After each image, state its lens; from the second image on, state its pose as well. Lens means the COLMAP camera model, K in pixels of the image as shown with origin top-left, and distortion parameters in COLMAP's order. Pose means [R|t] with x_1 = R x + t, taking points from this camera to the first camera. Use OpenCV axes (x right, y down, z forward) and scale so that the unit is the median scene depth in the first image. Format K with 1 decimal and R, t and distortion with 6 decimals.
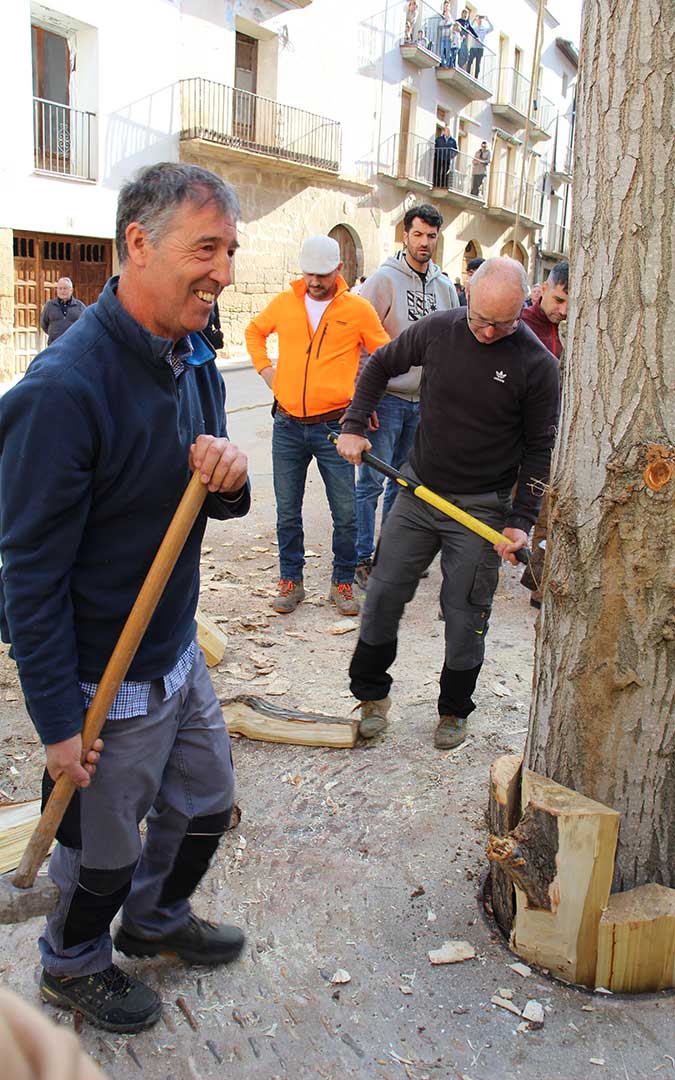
lens RADIAL K [[889.8, 0, 347.4], [0, 889.8, 538.2], [0, 0, 1]] dist [-0.180135, 0.166513]
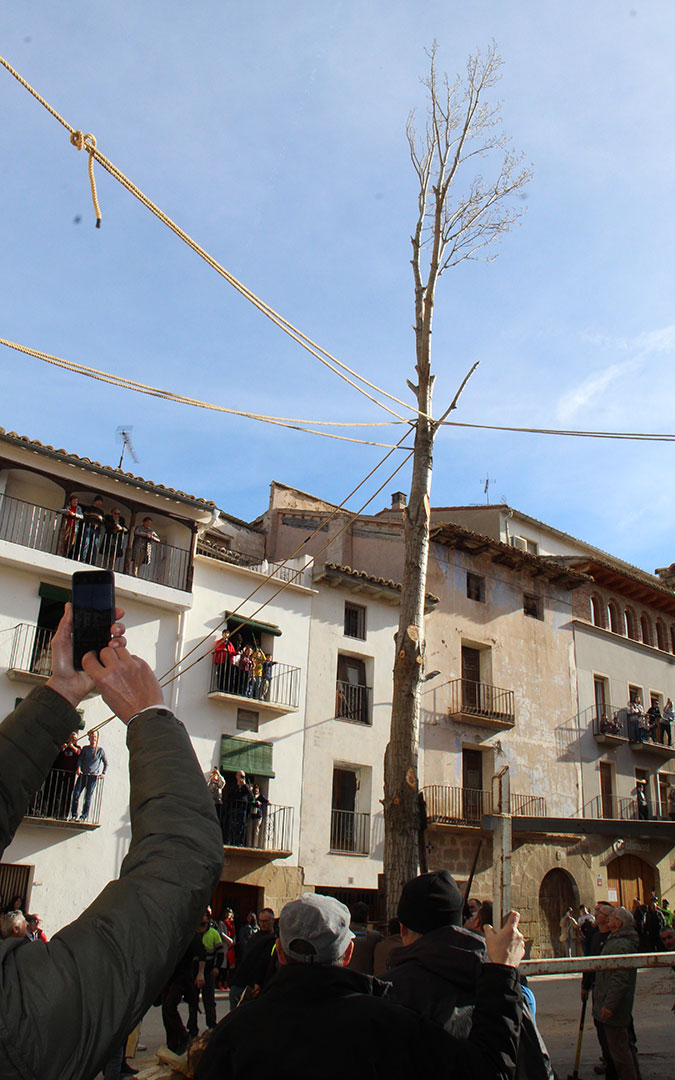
lens RADIAL K [[889.2, 0, 337.5], [0, 889.2, 540.0], [0, 0, 1]] dist [-0.180014, 0.170689]
pose [[0.931591, -0.156701, -0.327998, 0.216990], [-0.086662, 0.780555, -0.619050, 0.109094], [0.353026, 0.605127, 0.713578, -0.419823]]
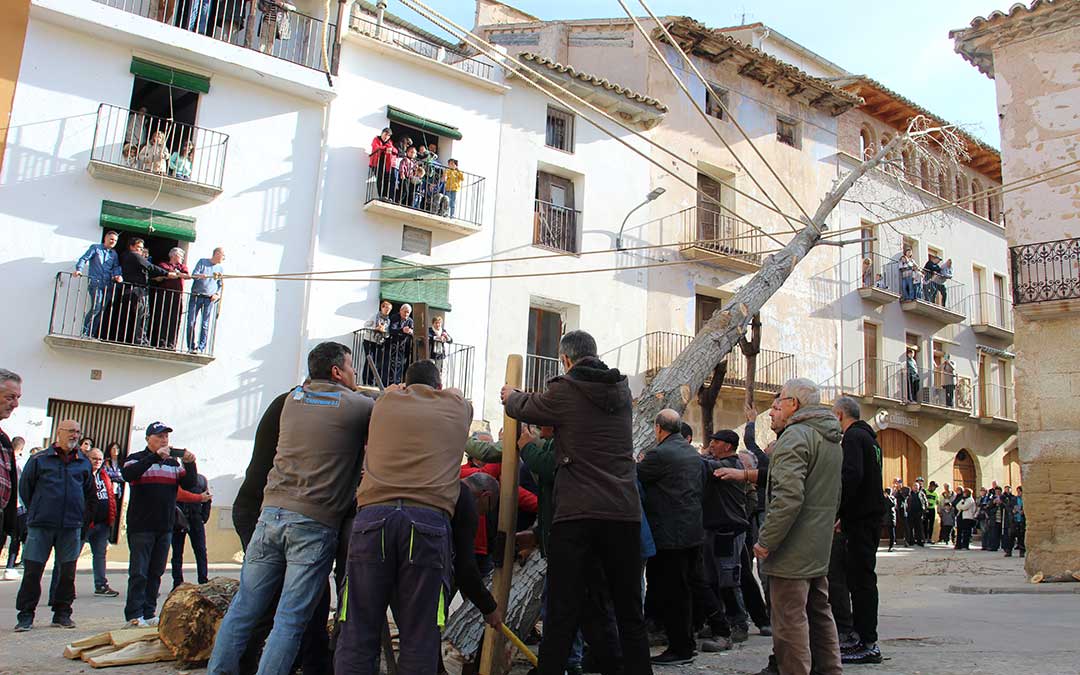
lens RADIAL K [[889.8, 0, 541.0], [0, 889.8, 348.2], [0, 0, 1]] dist [-0.180135, 0.166513]
pose [[0.903659, -0.081489, -0.420428, 0.189722], [-0.117219, 0.897173, -0.425841, 0.069376], [0.411898, 0.434097, 0.801186, -0.126522]]
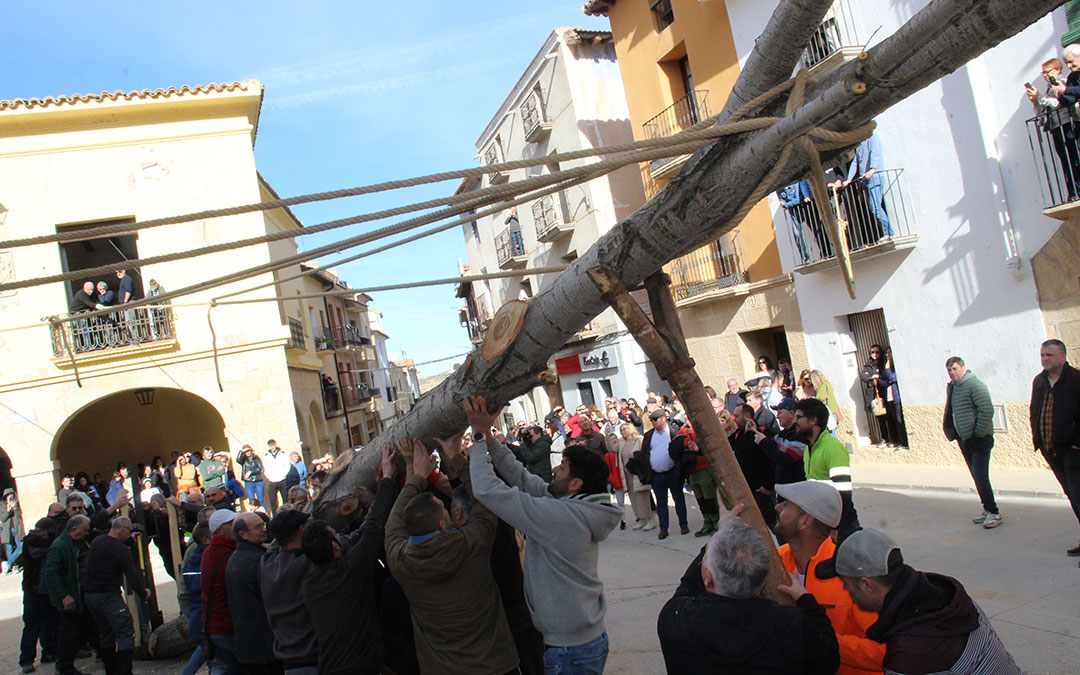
lens RADIAL K [[892.4, 0, 535.5], [0, 892.4, 337.0], [0, 0, 1]] dist [-0.178950, 0.166330]
pose [[-0.672814, 0.050543, -0.738083, 0.271242], [-0.041327, 0.993538, 0.105709, -0.211604], [0.738656, 0.101625, -0.666378, 0.640786]]
